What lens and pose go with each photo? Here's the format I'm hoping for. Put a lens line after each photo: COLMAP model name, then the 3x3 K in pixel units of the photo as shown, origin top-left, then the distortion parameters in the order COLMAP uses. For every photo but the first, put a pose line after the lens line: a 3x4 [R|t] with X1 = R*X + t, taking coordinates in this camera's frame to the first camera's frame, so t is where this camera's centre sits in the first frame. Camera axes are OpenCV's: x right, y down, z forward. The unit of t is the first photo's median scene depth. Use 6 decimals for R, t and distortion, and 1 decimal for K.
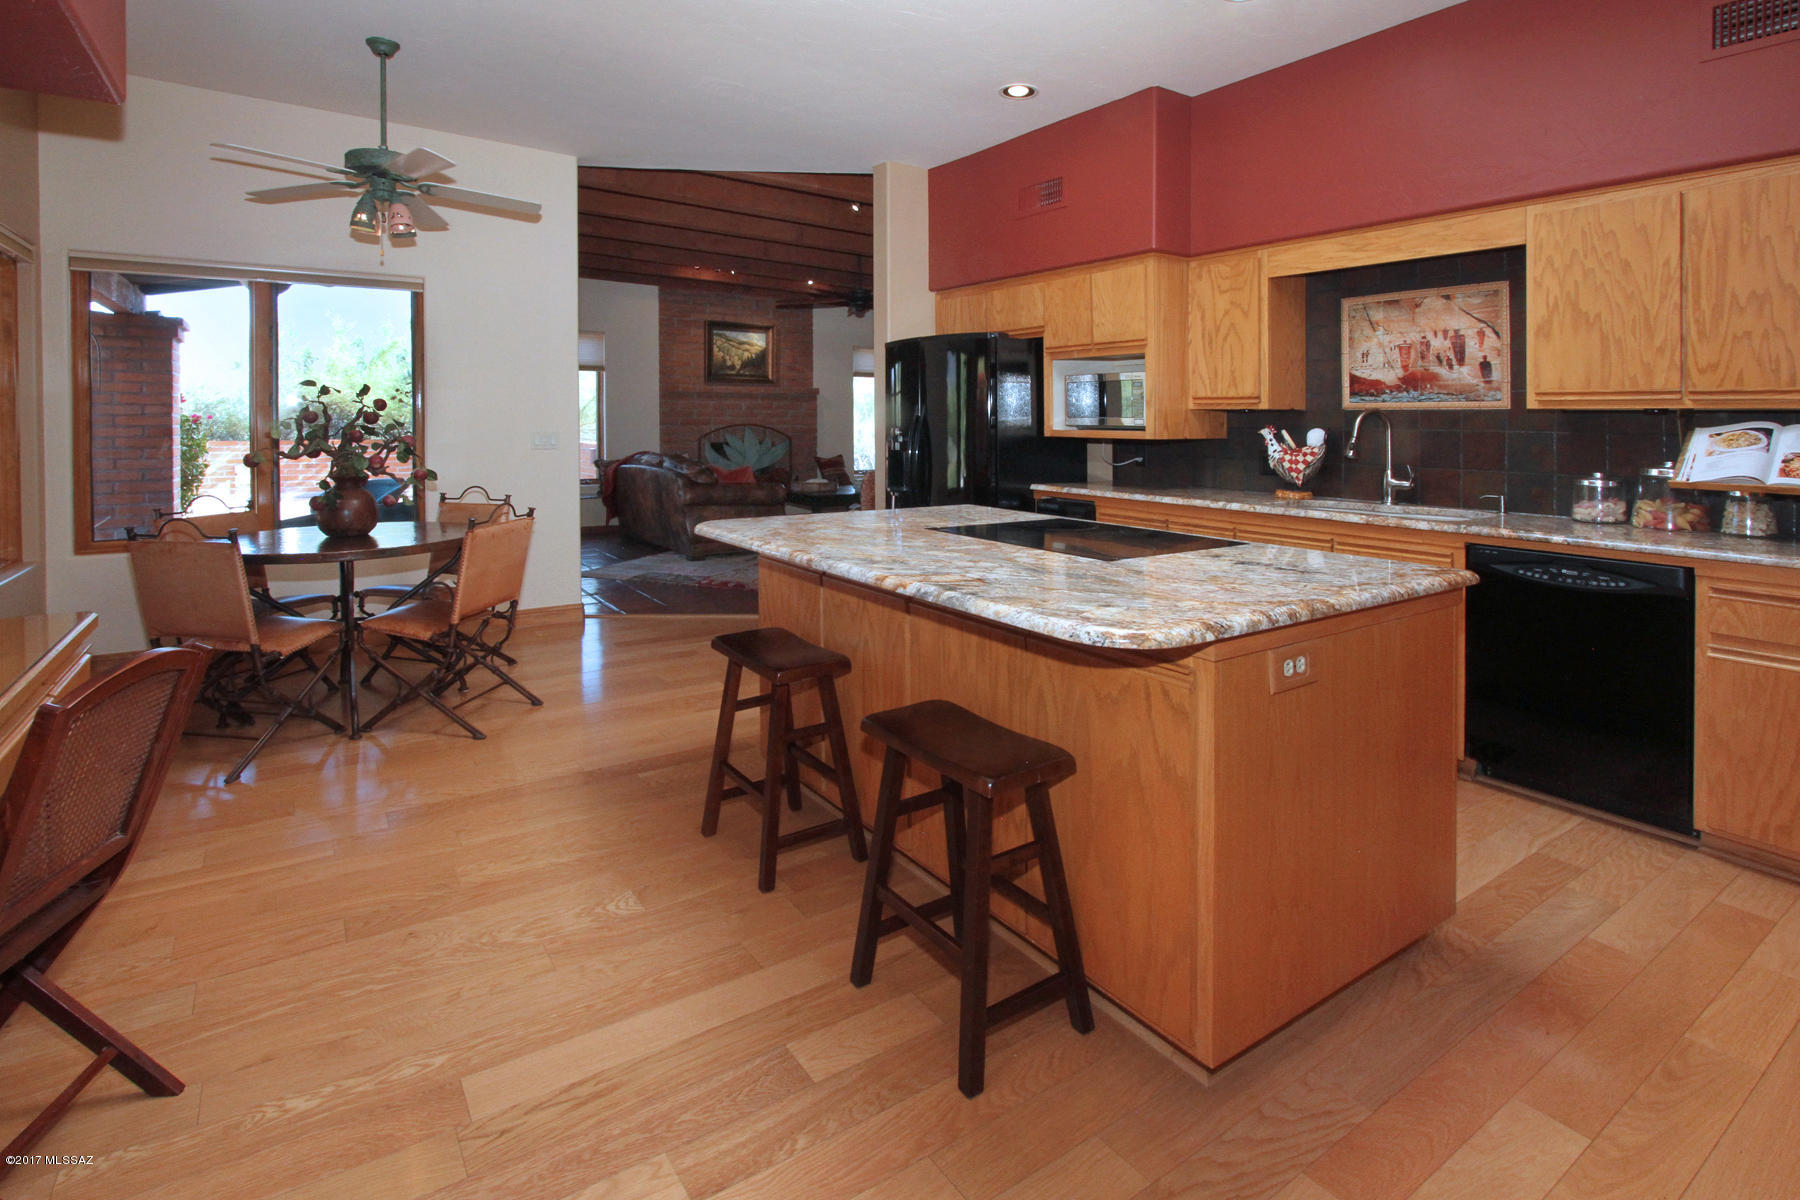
lens RADIAL K [[866.6, 0, 900.0], [0, 866.6, 600.0], [0, 0, 1]] dist [-0.001017, -0.000010]
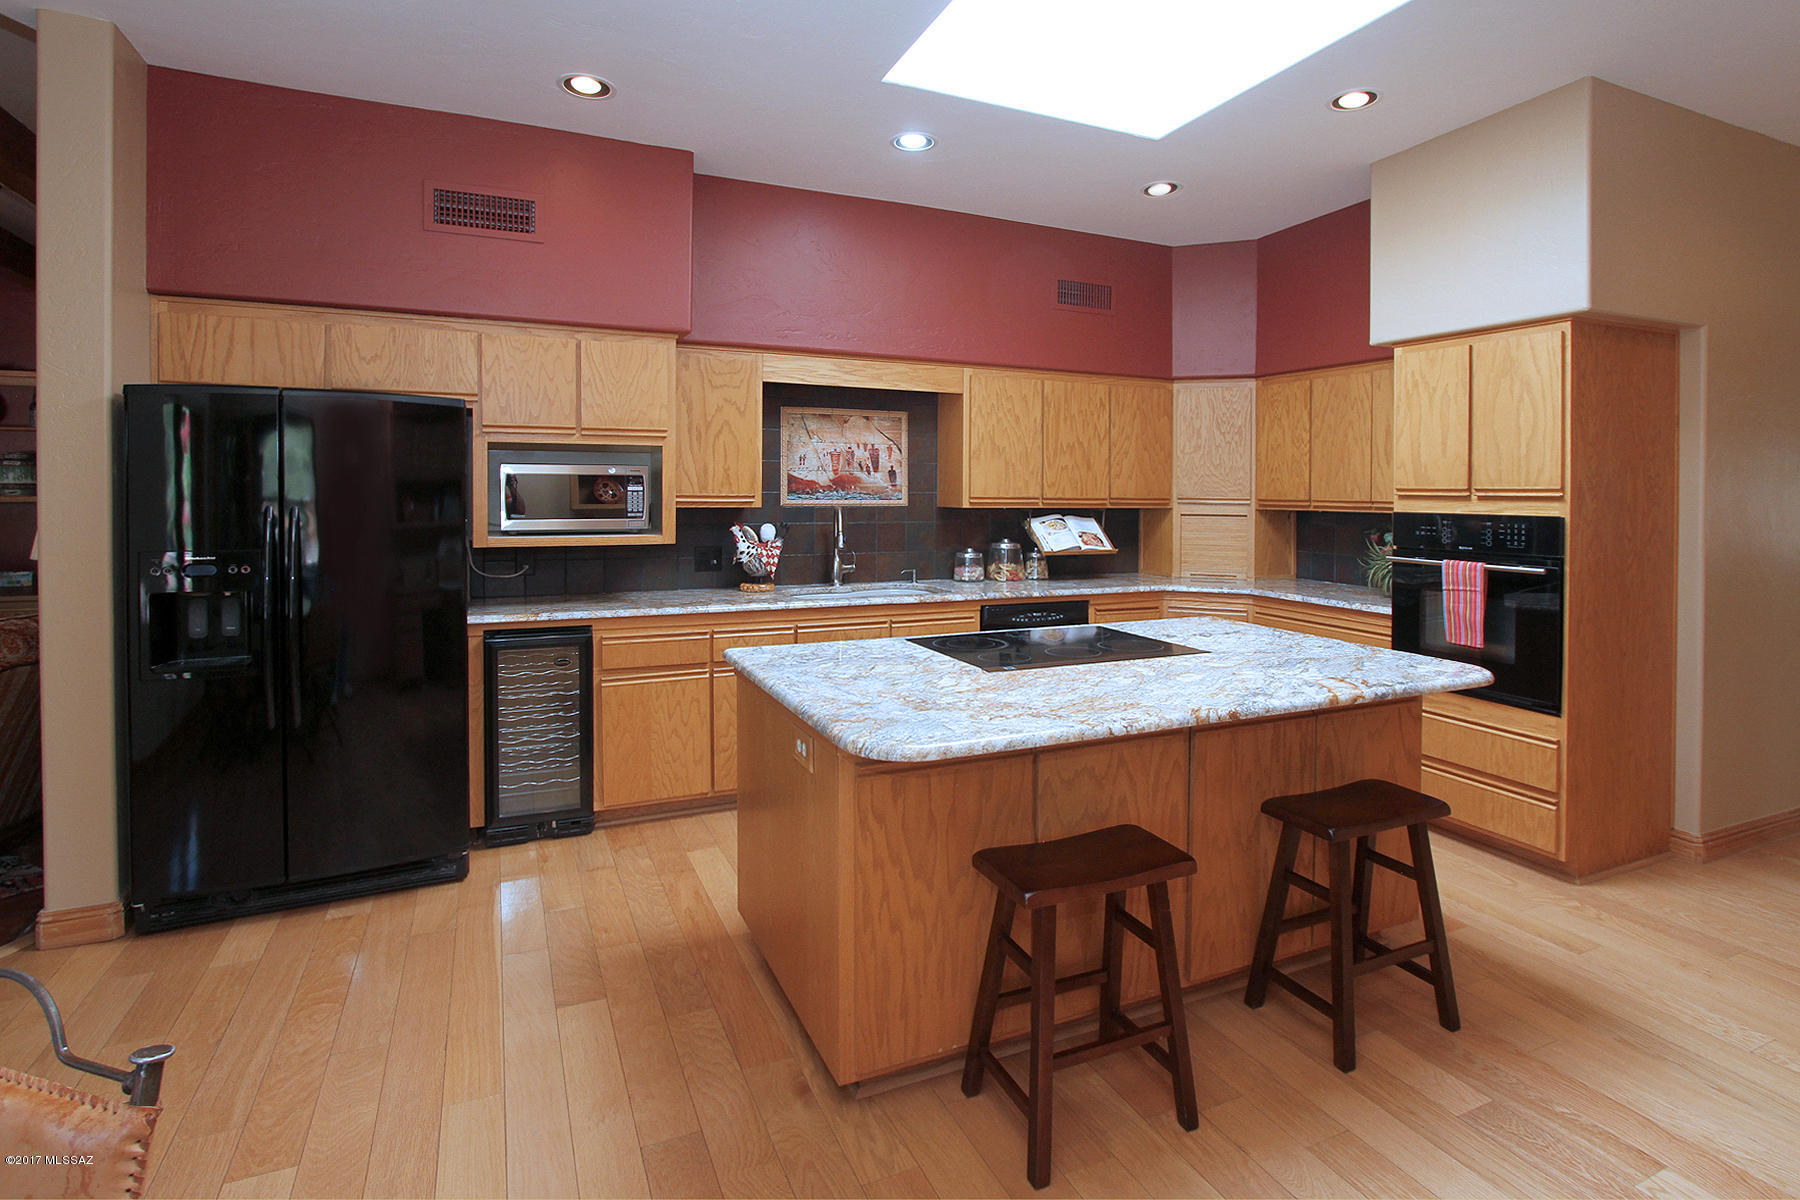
lens RADIAL K [[914.6, 0, 901.3], [0, 914.6, 648.4], [0, 0, 1]] dist [-0.001975, -0.000409]
pose [[0.188237, -0.179775, 0.965530, -0.667183], [0.195679, 0.970259, 0.142507, -0.195595], [-0.962433, 0.162109, 0.217816, 0.685345]]
